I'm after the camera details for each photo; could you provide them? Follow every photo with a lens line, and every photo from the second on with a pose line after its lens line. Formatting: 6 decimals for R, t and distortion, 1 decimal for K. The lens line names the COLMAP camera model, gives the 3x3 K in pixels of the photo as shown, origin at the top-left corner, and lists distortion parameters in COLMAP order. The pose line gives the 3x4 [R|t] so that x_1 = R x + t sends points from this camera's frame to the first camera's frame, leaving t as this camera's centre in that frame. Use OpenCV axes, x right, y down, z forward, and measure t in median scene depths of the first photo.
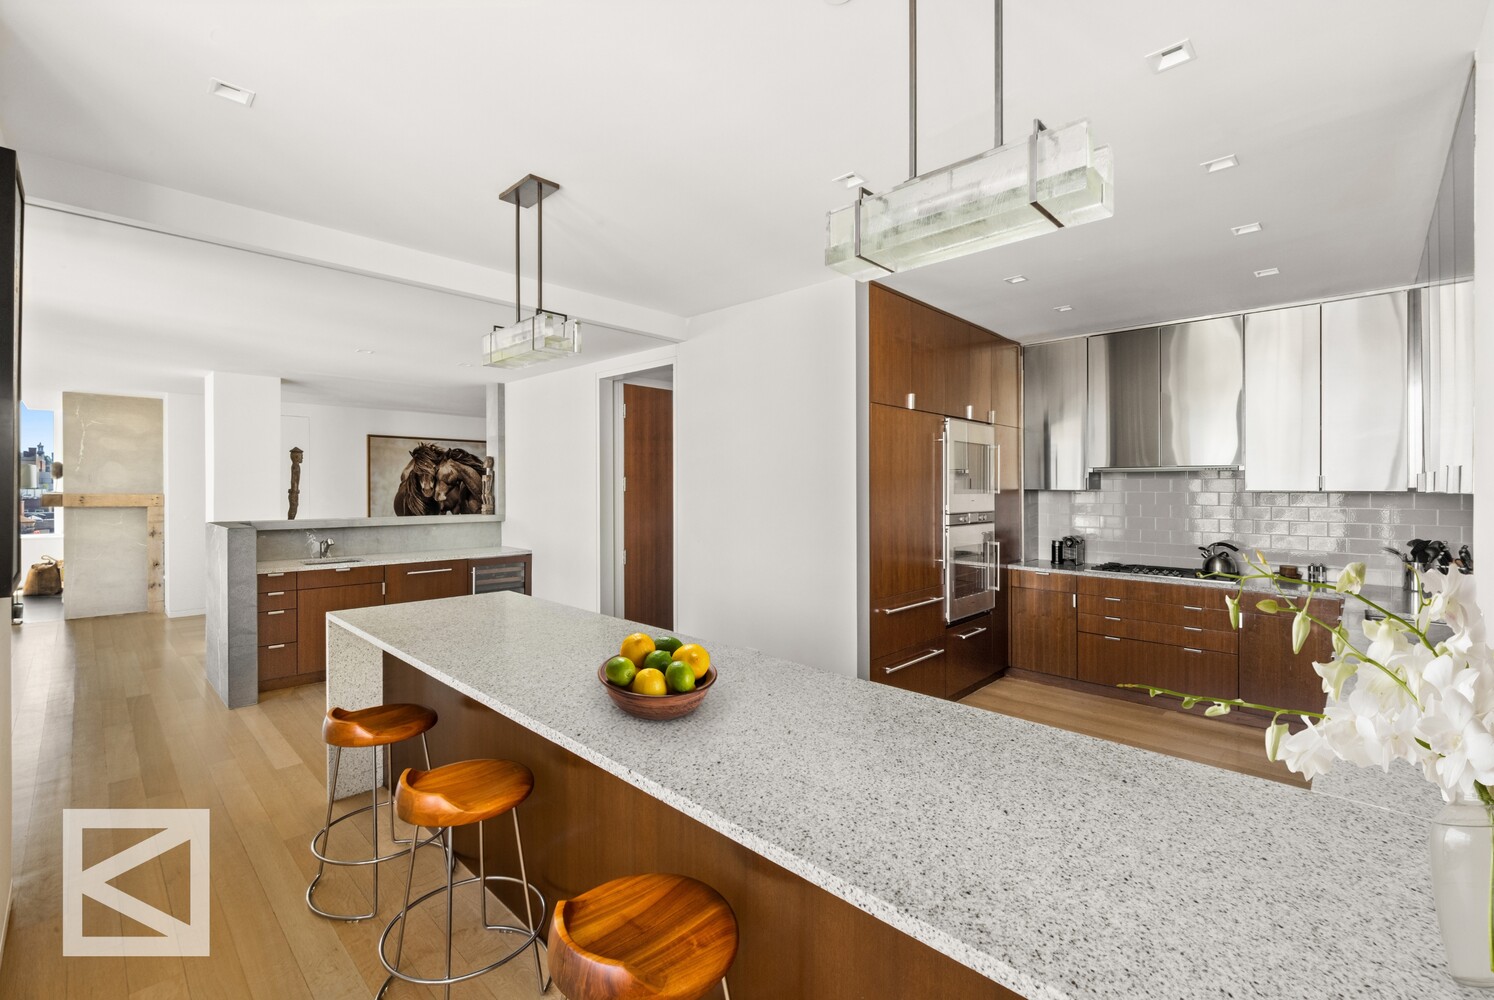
lens RADIAL K [[670.1, 0, 746.9], [0, 670.1, 492.2], [0, 0, 1]] dist [0.000015, -0.000006]
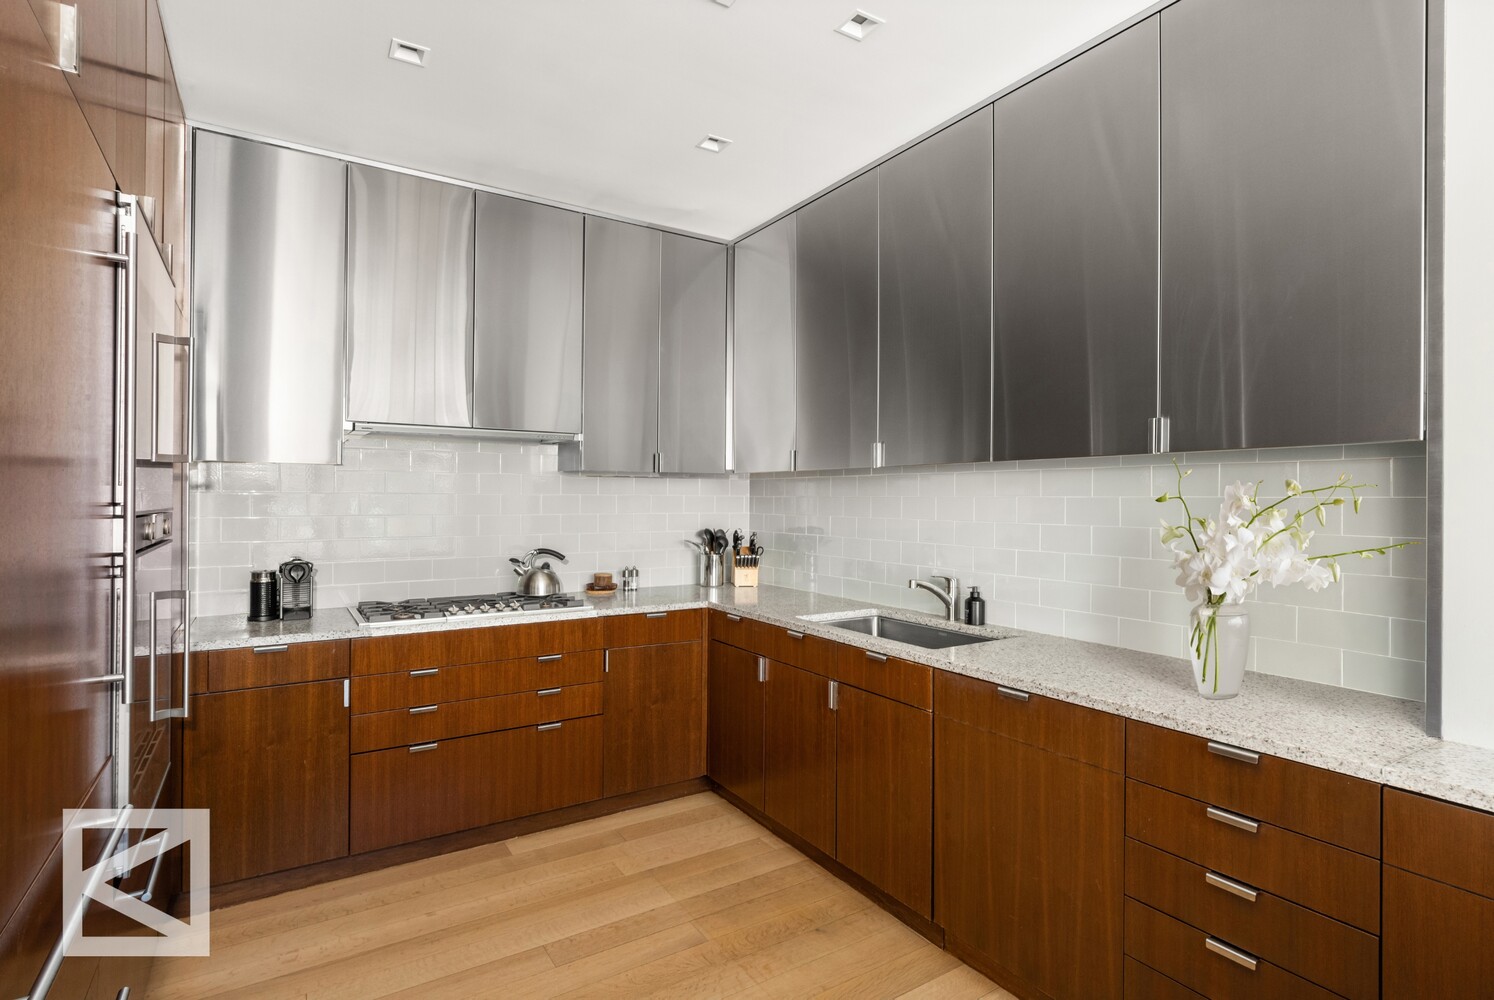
lens RADIAL K [[742.9, 0, 747.0], [0, 742.9, 497.2], [0, 0, 1]] dist [0.001777, 0.000350]
pose [[0.207910, 0.002439, 0.978145, 0.031050], [0.002804, 0.999991, -0.003089, 0.025629], [-0.978144, 0.003385, 0.207901, 0.613966]]
